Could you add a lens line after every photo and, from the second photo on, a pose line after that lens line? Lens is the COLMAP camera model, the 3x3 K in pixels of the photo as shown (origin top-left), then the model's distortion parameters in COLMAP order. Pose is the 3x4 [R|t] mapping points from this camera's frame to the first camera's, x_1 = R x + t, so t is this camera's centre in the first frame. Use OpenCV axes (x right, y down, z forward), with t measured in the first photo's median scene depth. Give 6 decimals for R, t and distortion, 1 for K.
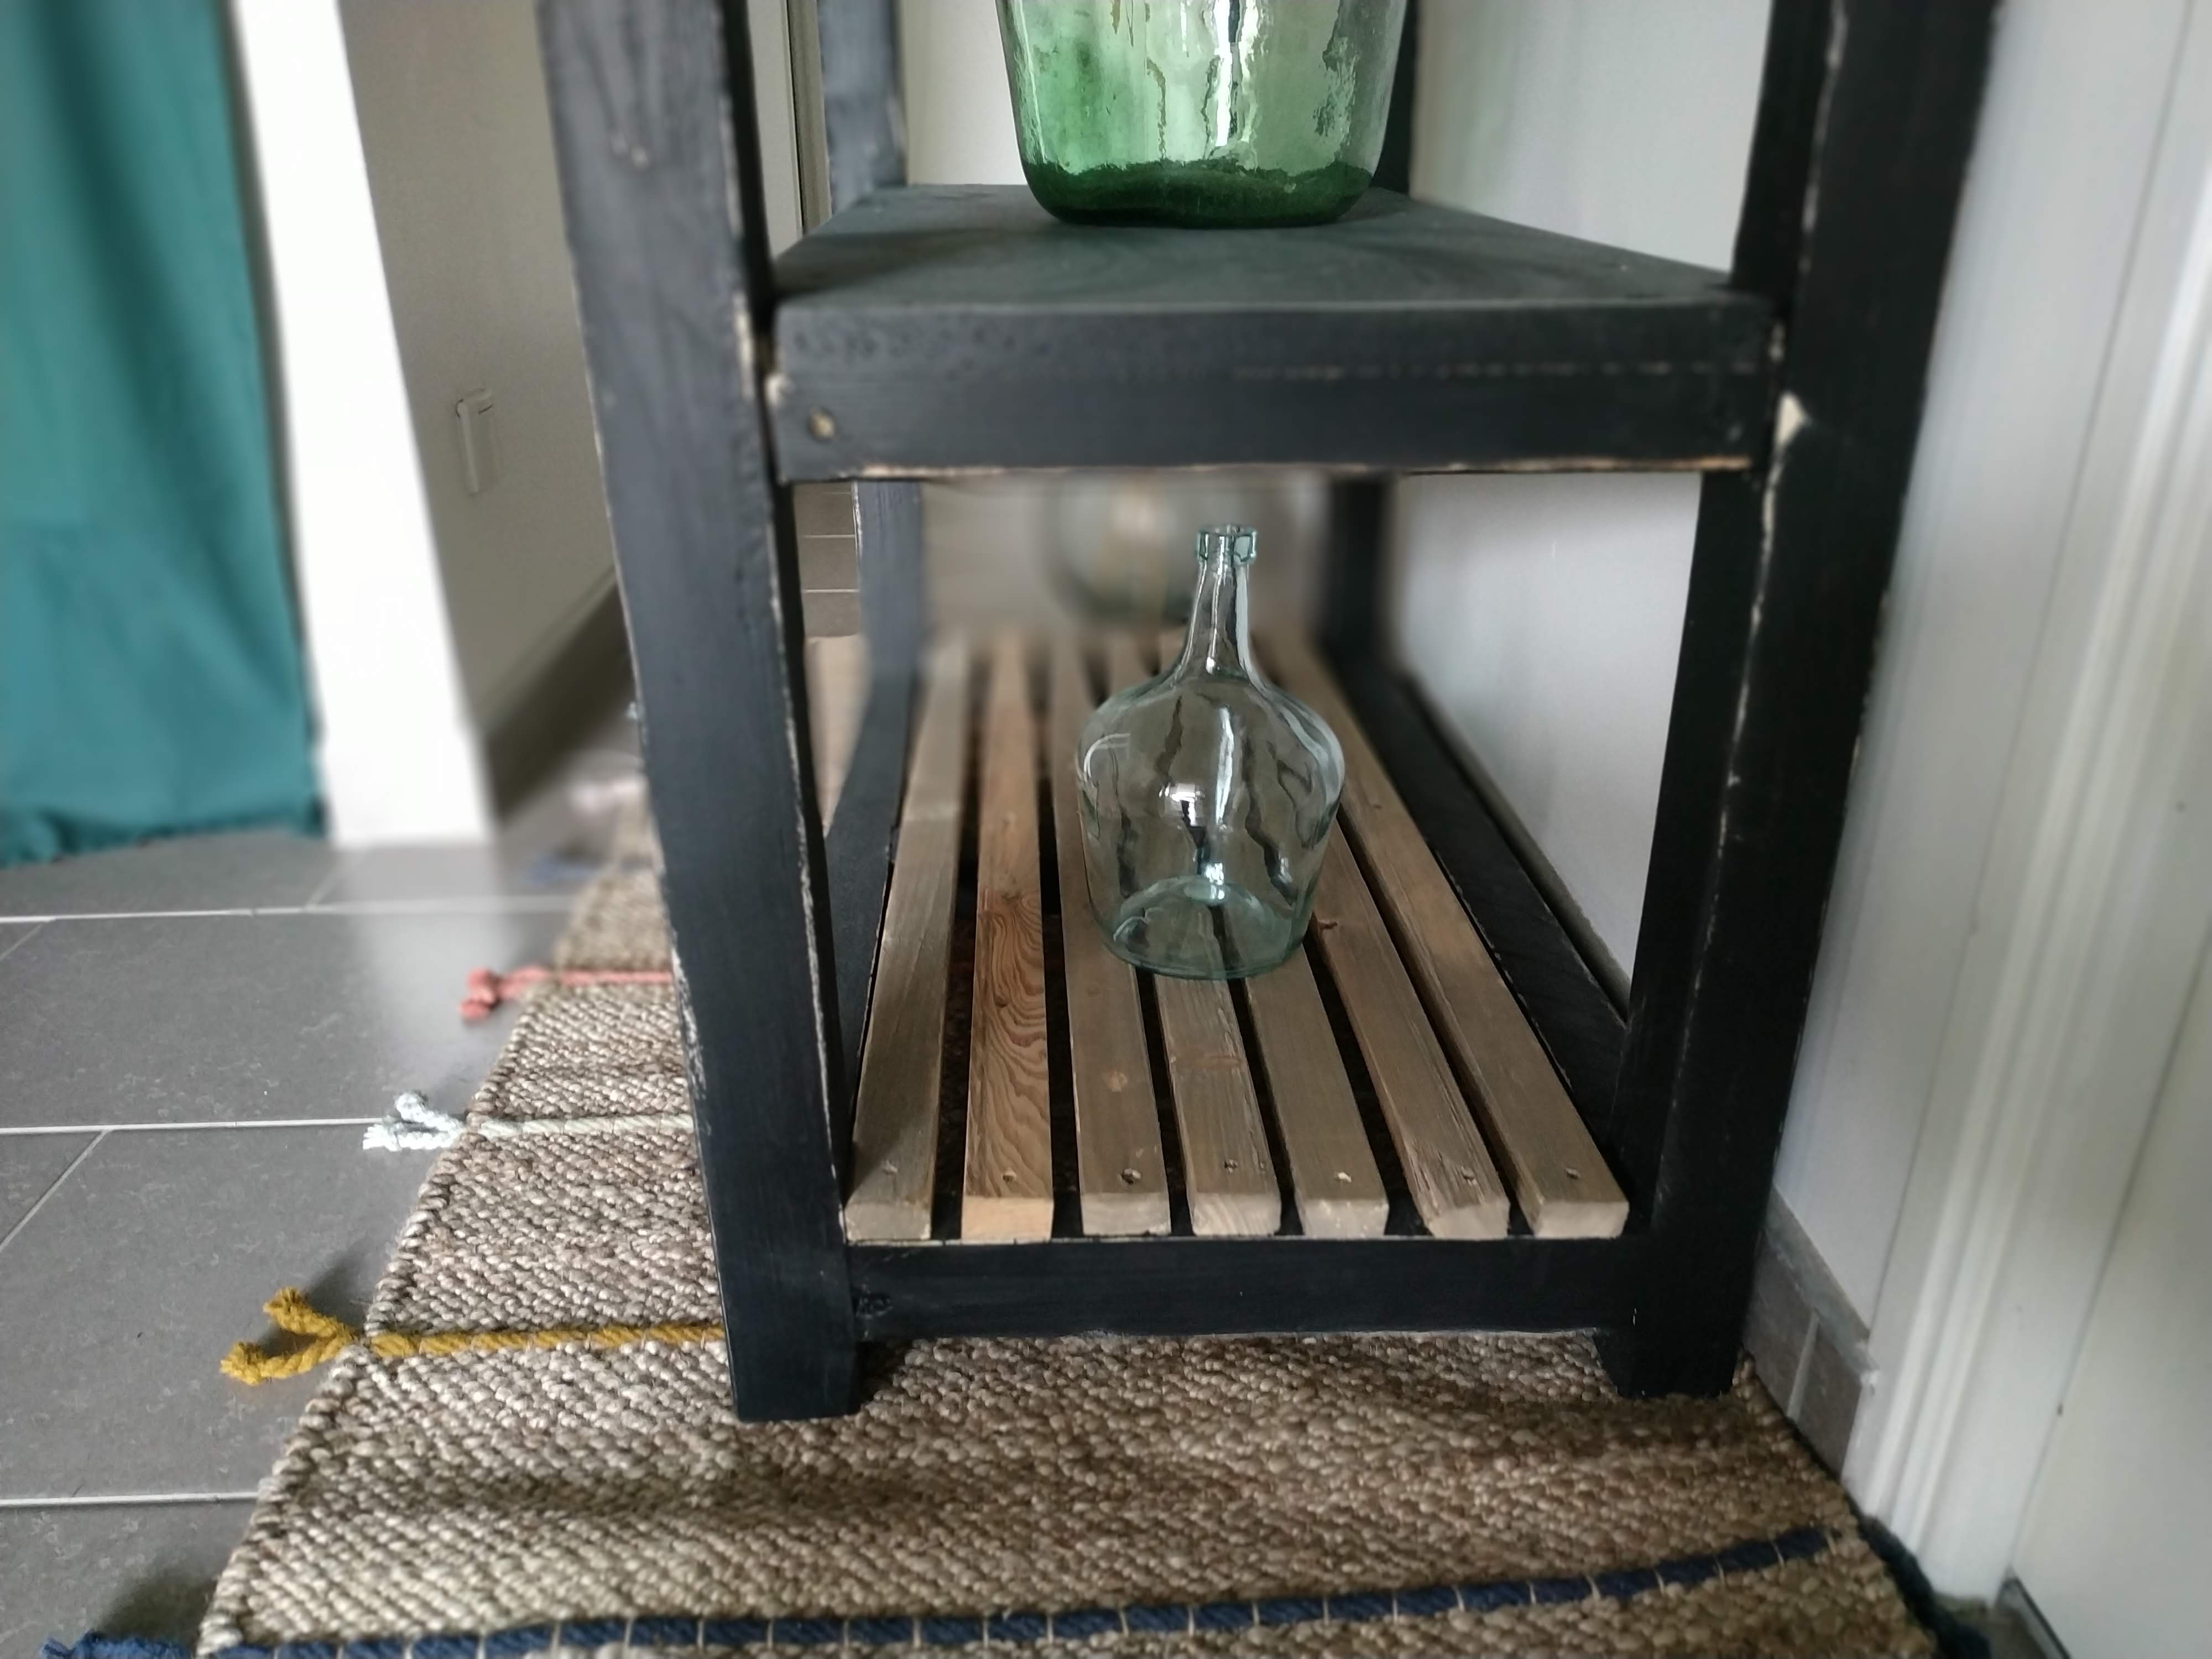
lens RADIAL K [[1618.6, 0, 1106.0], [0, 1618.6, 829.5], [0, 0, 1]] dist [-0.013889, -0.005029]
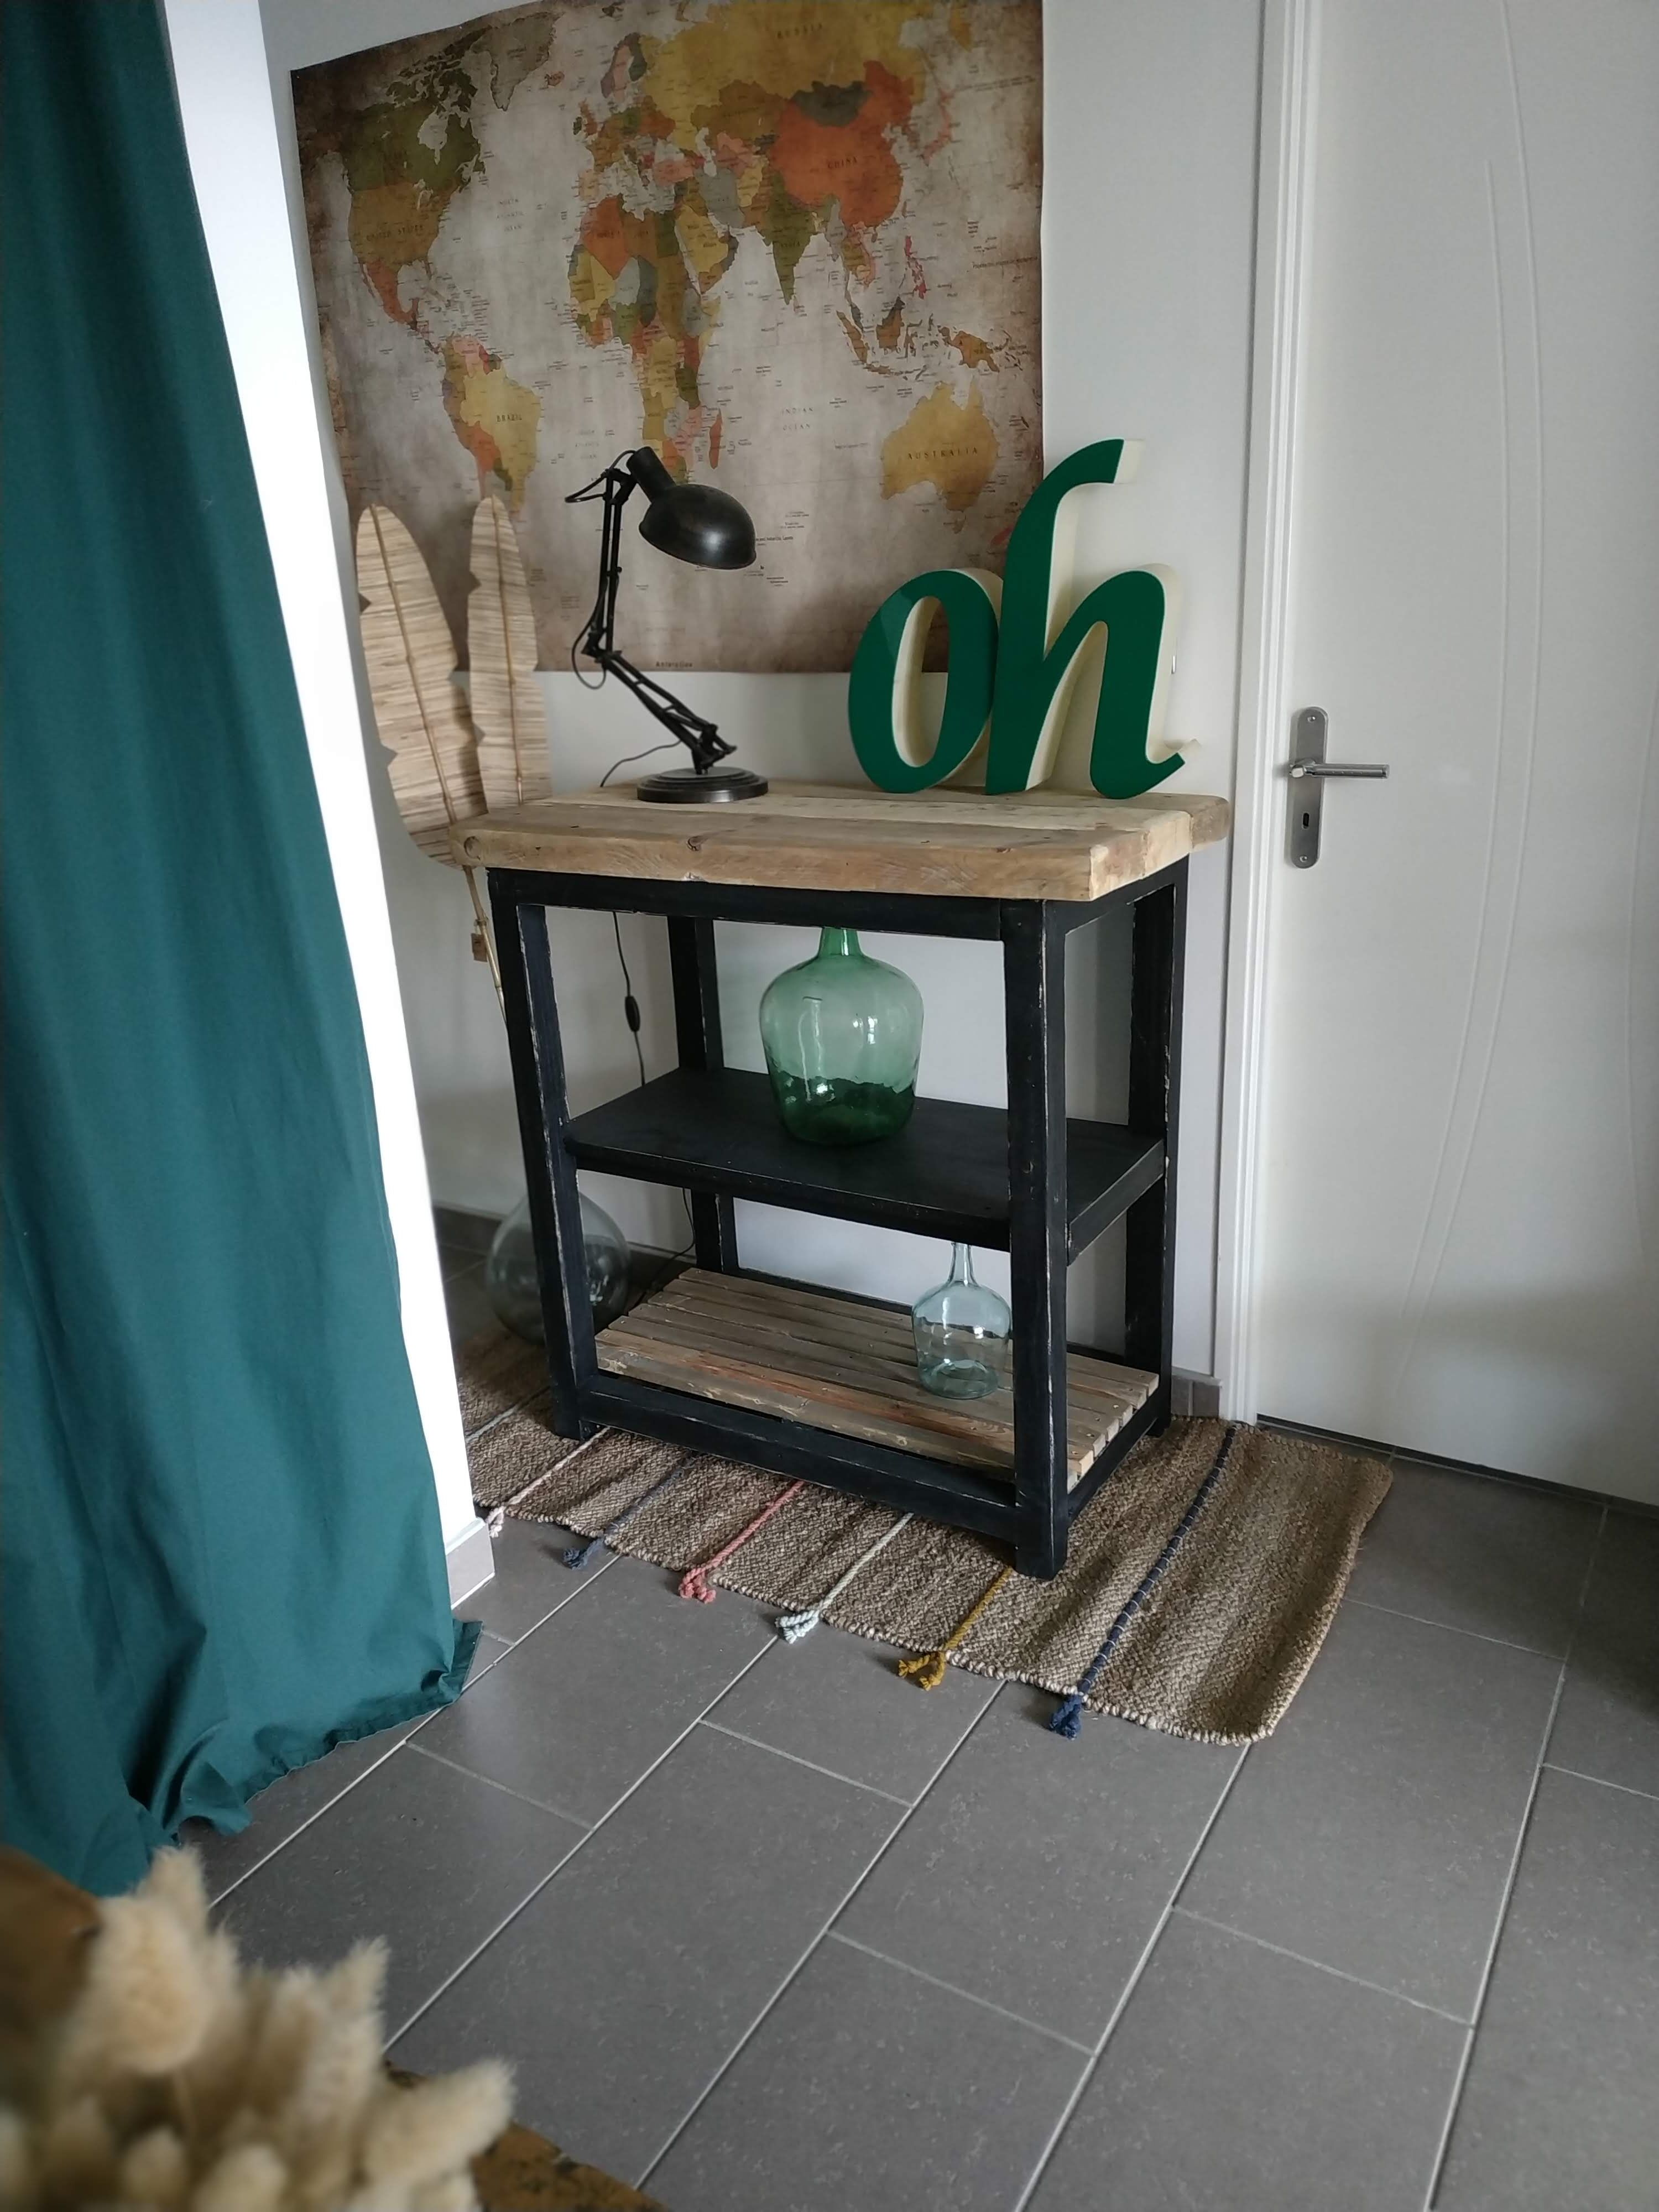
lens RADIAL K [[1607.2, 0, 818.5], [0, 1607.2, 1108.0], [0, 0, 1]] dist [0.052344, -0.175531]
pose [[0.555728, -0.296300, 0.776771, -2.455861], [0.388210, 0.918699, 0.072700, -0.777501], [-0.735159, 0.261149, 0.625573, -0.707776]]
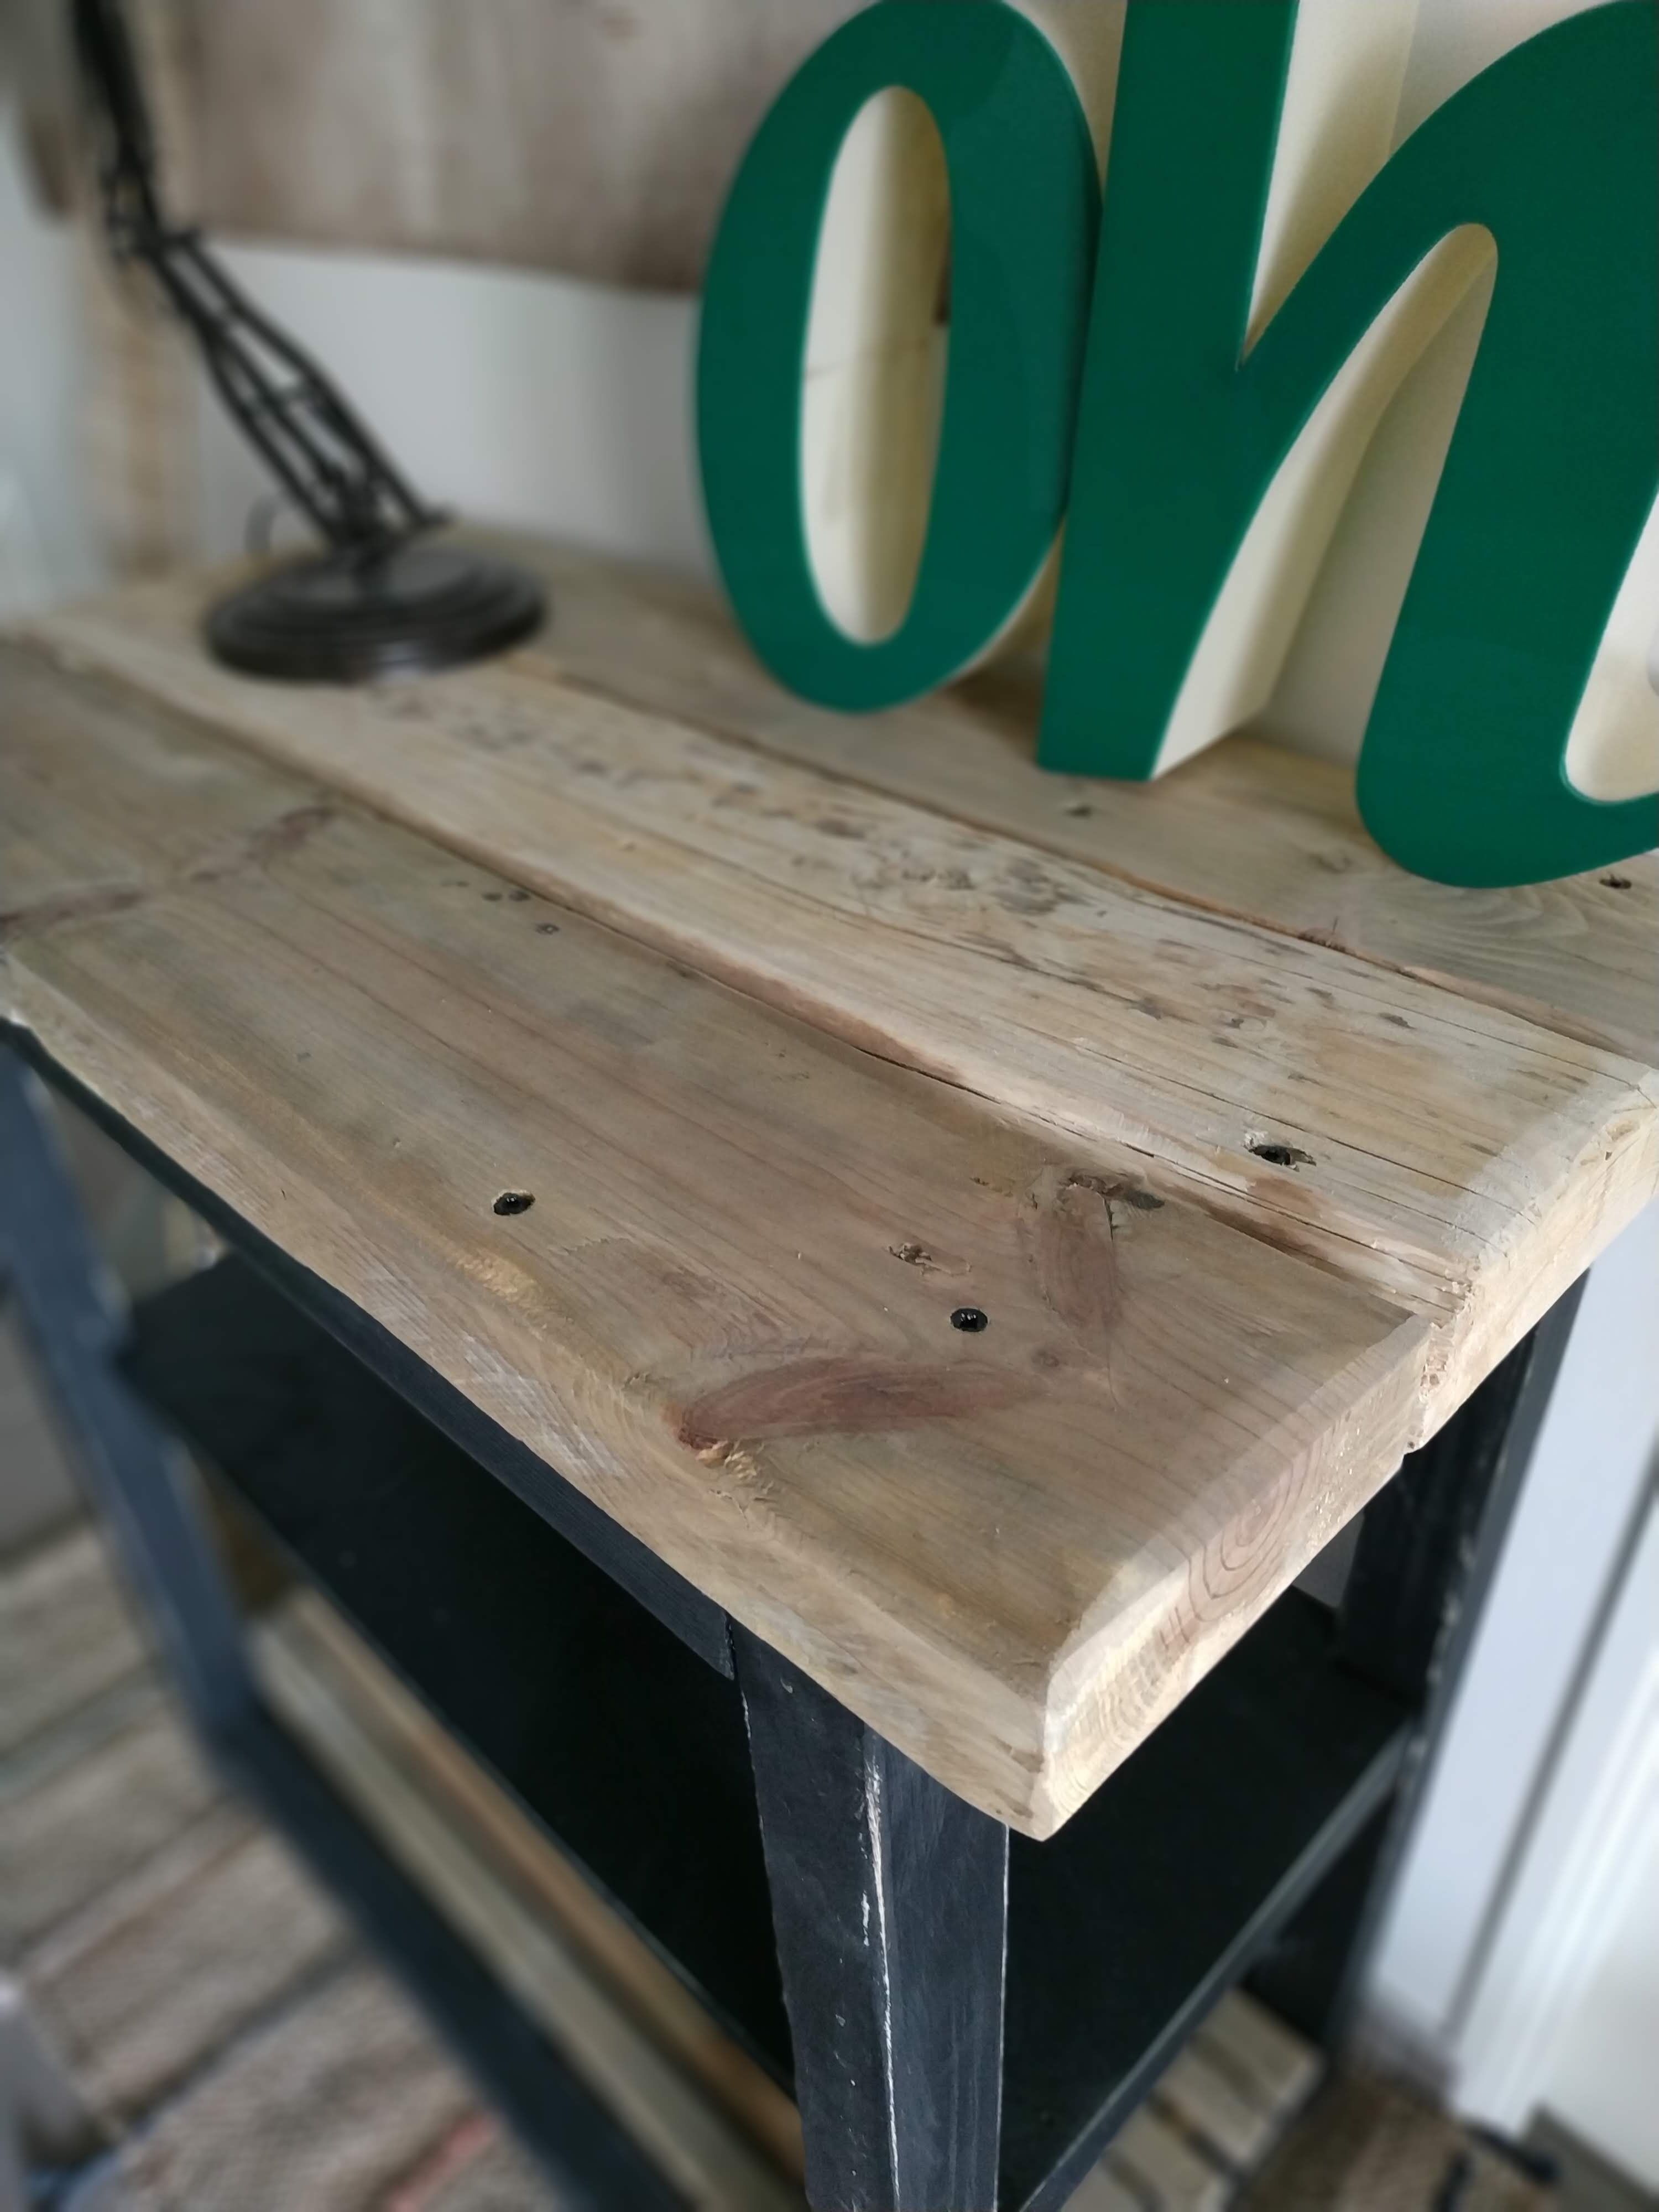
lens RADIAL K [[1618.6, 0, 829.5], [0, 1618.6, 1106.0], [0, 0, 1]] dist [-0.013889, -0.005029]
pose [[0.739498, -0.392423, 0.546943, -0.473070], [0.306400, 0.919678, 0.245585, -1.069622], [-0.599385, -0.014026, 0.800338, 0.081953]]
